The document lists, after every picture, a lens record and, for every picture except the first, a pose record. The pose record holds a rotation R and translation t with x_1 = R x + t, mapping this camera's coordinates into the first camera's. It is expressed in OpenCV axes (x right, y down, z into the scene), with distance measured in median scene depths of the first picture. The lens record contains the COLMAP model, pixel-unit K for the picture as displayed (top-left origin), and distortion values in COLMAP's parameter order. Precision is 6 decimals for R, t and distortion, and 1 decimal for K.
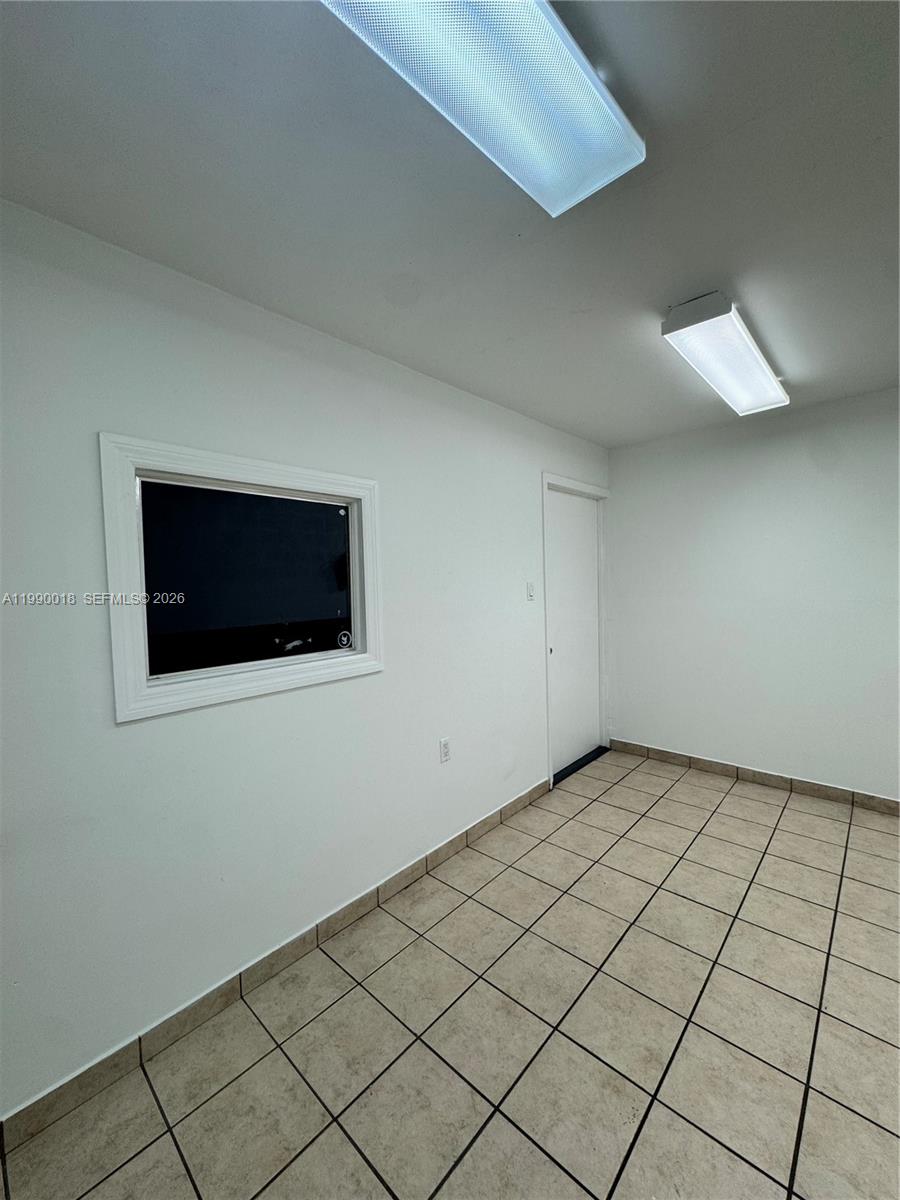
lens RADIAL K [[484.1, 0, 454.6], [0, 484.1, 596.6], [0, 0, 1]] dist [-0.002117, -0.000397]
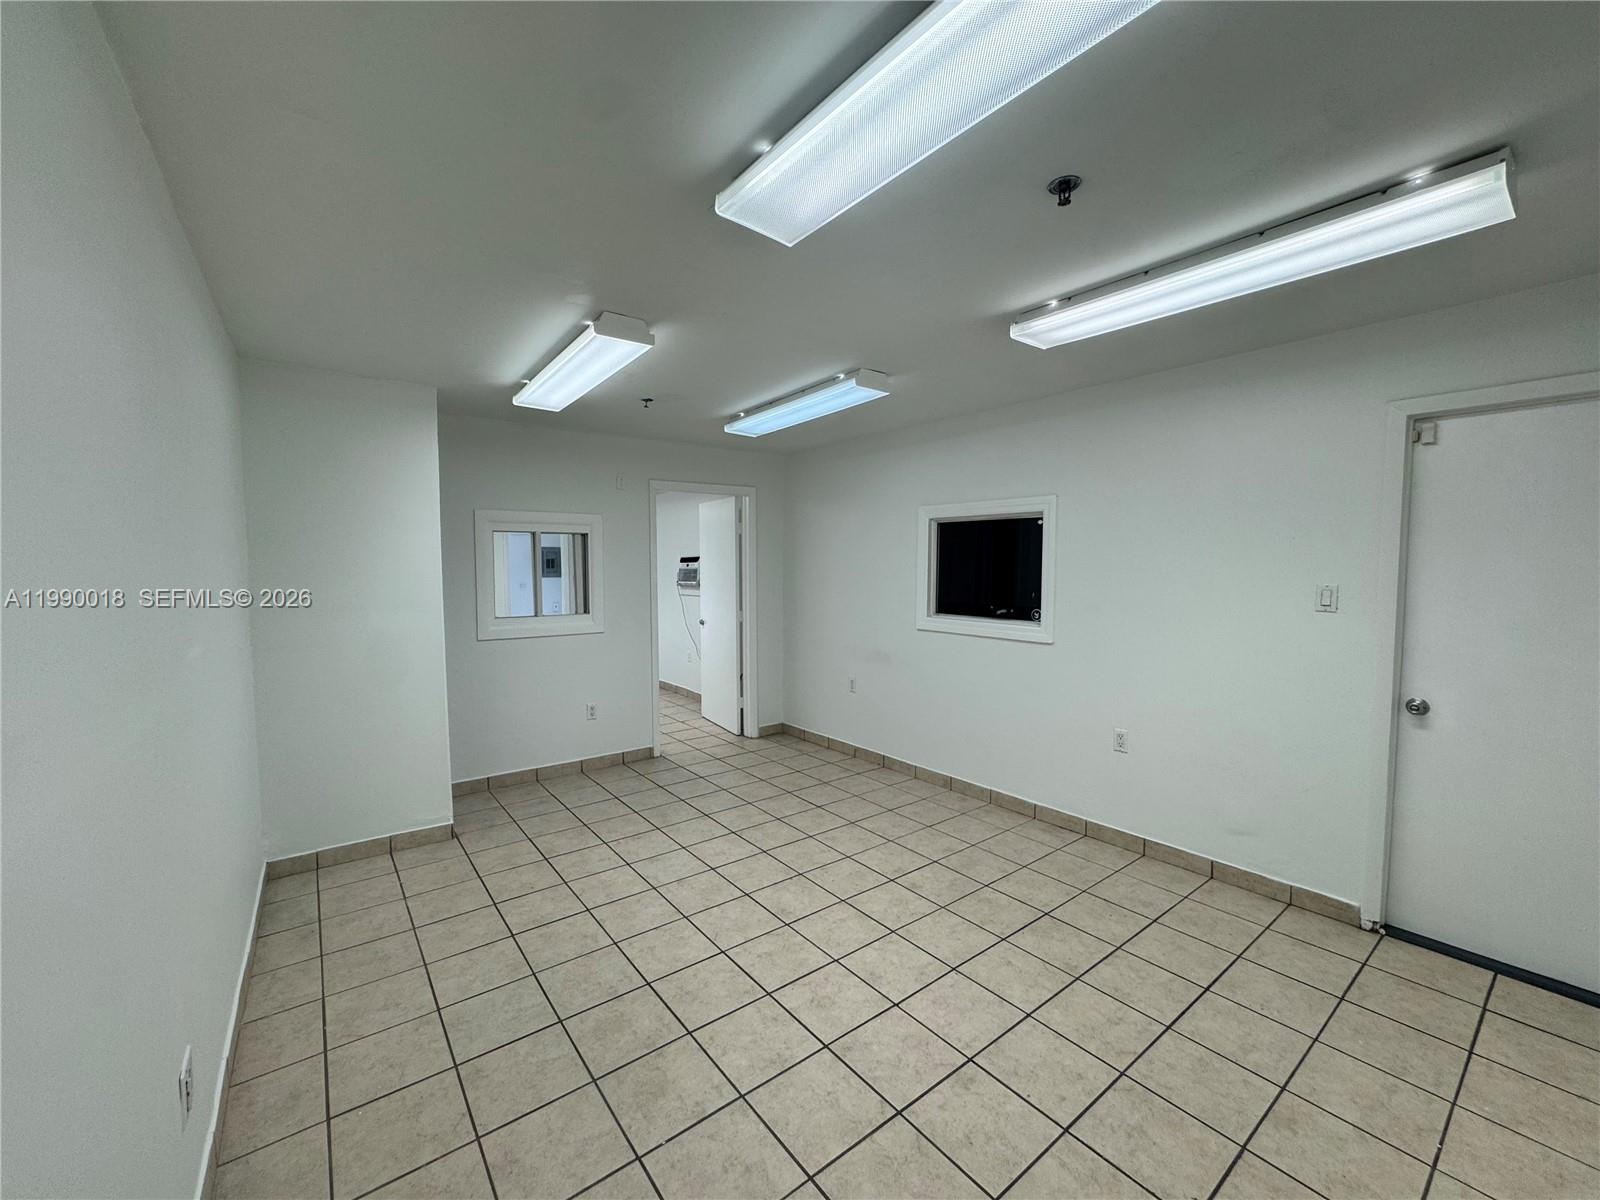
lens RADIAL K [[645.4, 0, 804.5], [0, 645.4, 602.3], [0, 0, 1]] dist [-0.002117, -0.000397]
pose [[-0.166466, 0.081368, -0.982684, 1.684167], [-0.037242, 0.995360, 0.088726, -0.085899], [0.985344, 0.051367, -0.162663, 0.652089]]
